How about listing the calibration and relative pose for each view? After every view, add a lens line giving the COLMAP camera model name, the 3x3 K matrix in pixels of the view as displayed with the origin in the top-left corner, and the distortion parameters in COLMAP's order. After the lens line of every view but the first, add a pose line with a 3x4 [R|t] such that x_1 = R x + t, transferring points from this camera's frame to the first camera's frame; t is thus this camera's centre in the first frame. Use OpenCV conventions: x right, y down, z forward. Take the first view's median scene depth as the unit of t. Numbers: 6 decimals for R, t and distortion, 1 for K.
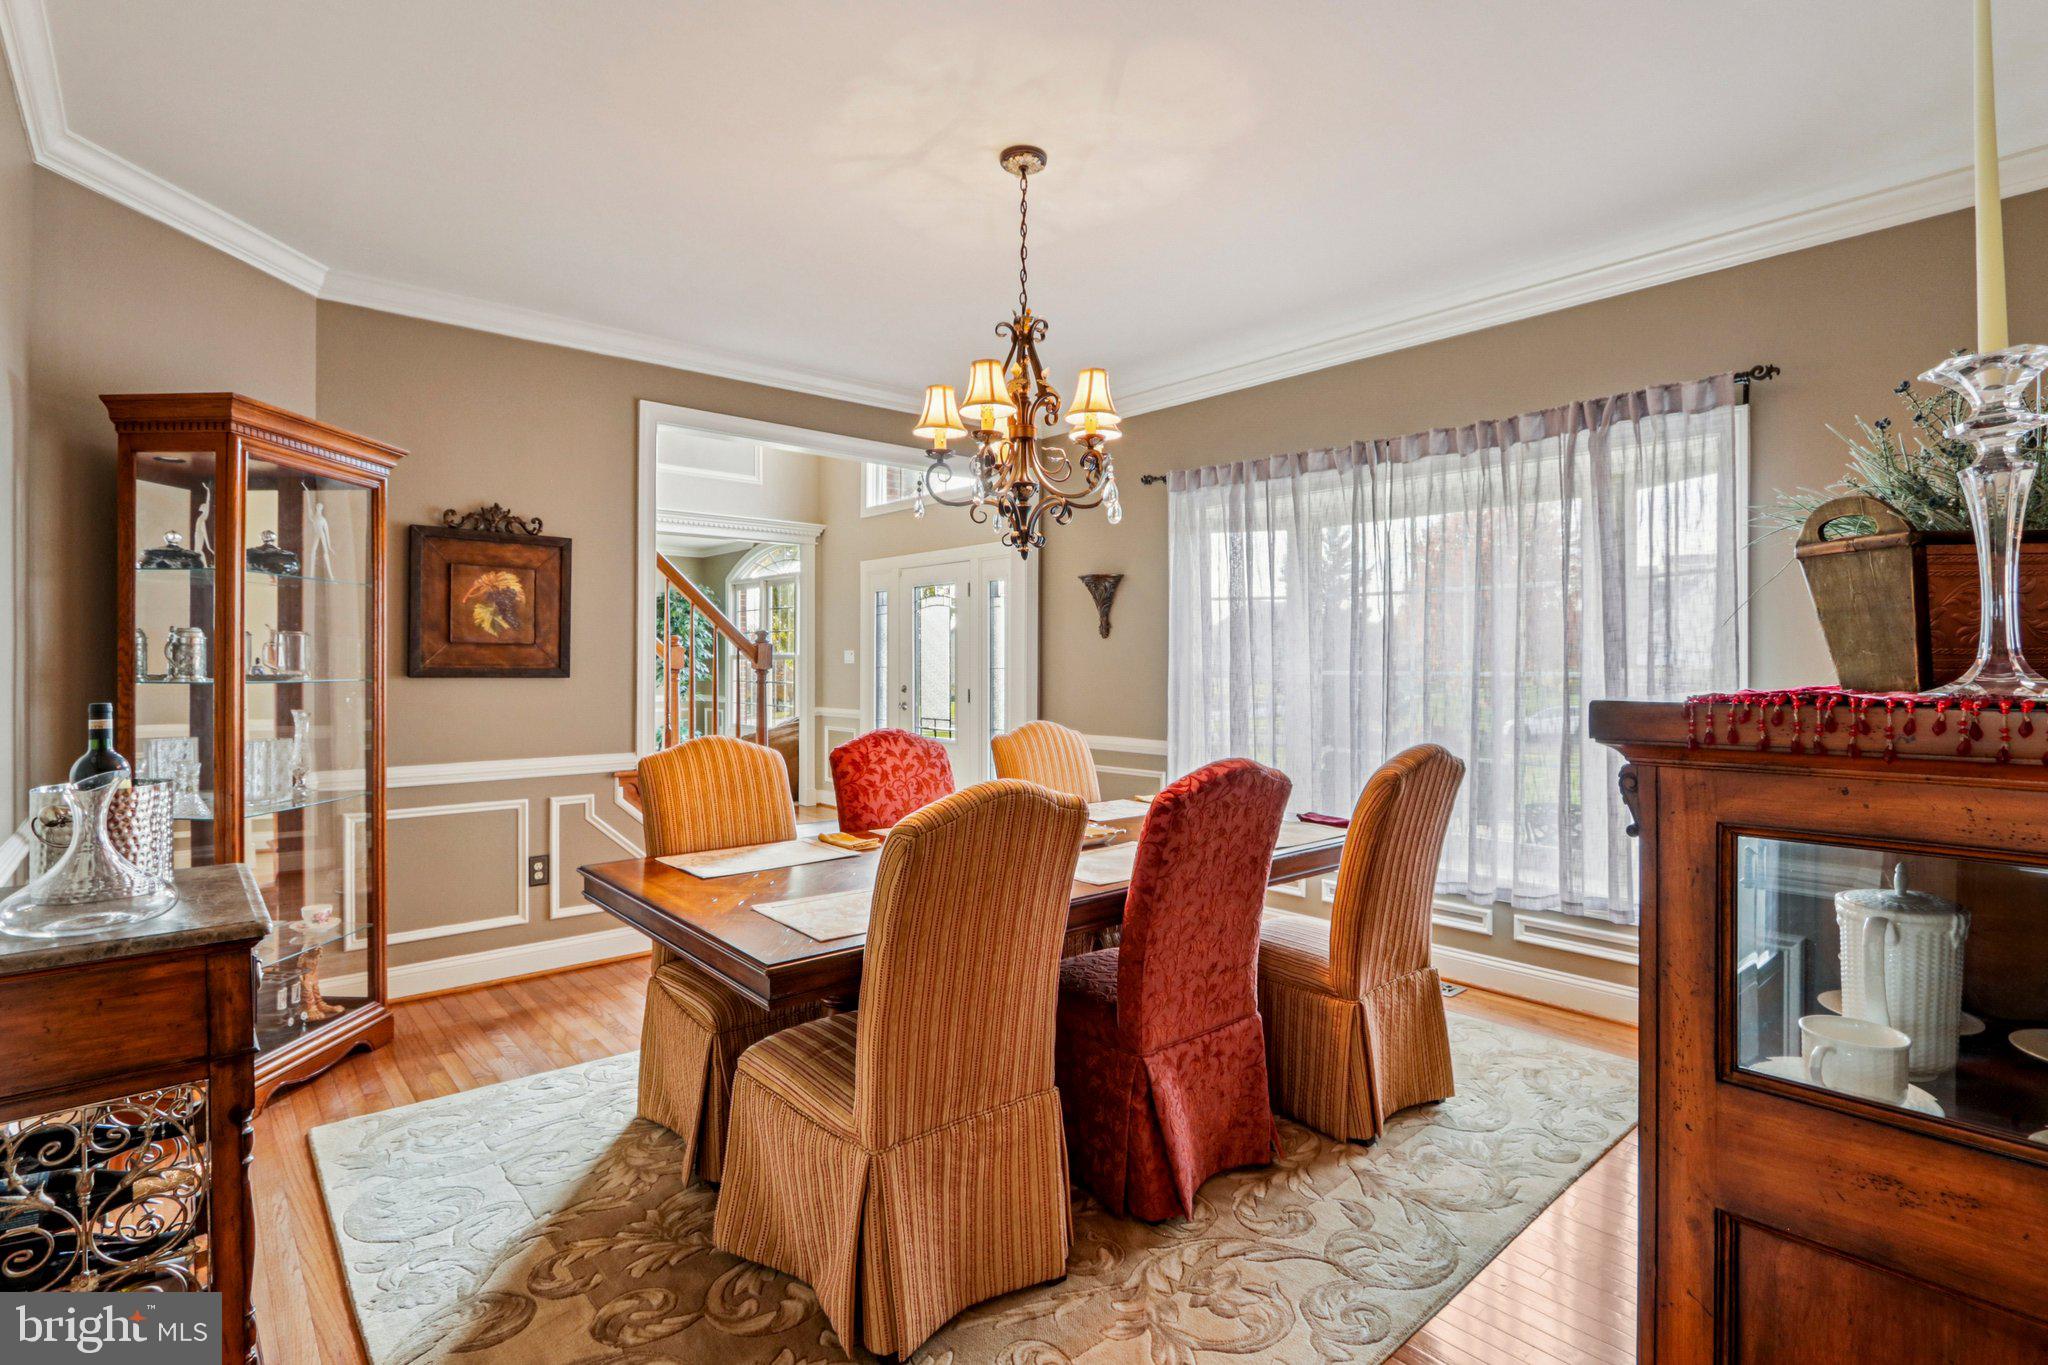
lens RADIAL K [[986.9, 0, 1004.2], [0, 986.9, 667.0], [0, 0, 1]] dist [-0.017187, 0.002863]
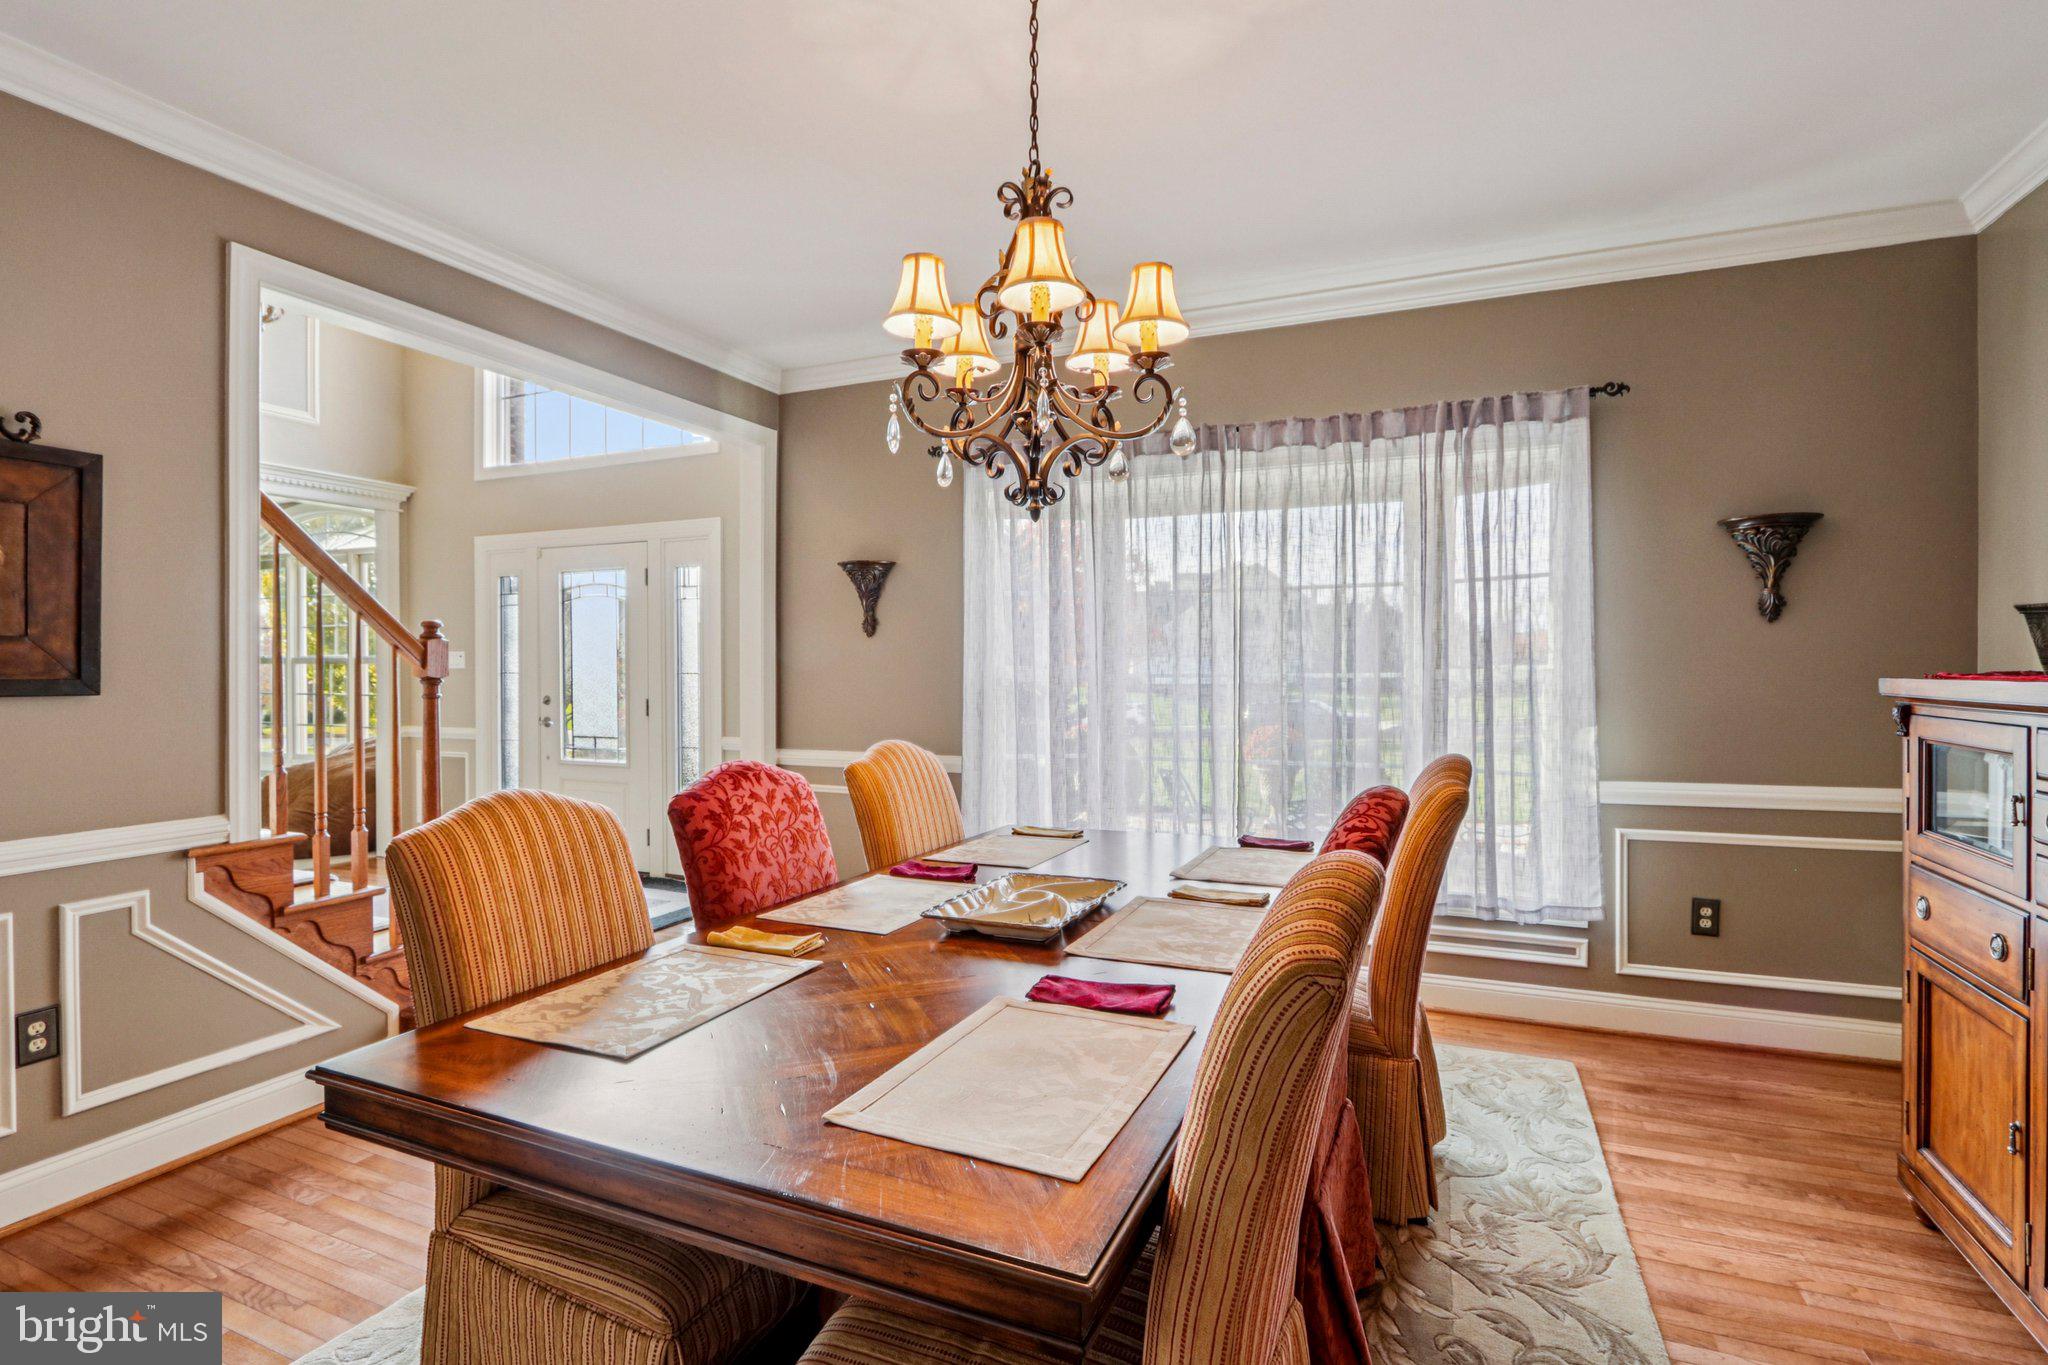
lens RADIAL K [[986.9, 0, 1018.8], [0, 986.9, 675.0], [0, 0, 1]] dist [-0.017187, 0.002863]
pose [[0.898332, -0.008629, 0.439233, -0.242691], [0.006445, 0.999958, 0.006464, -0.001537], [-0.439271, -0.002976, 0.898350, 0.287377]]
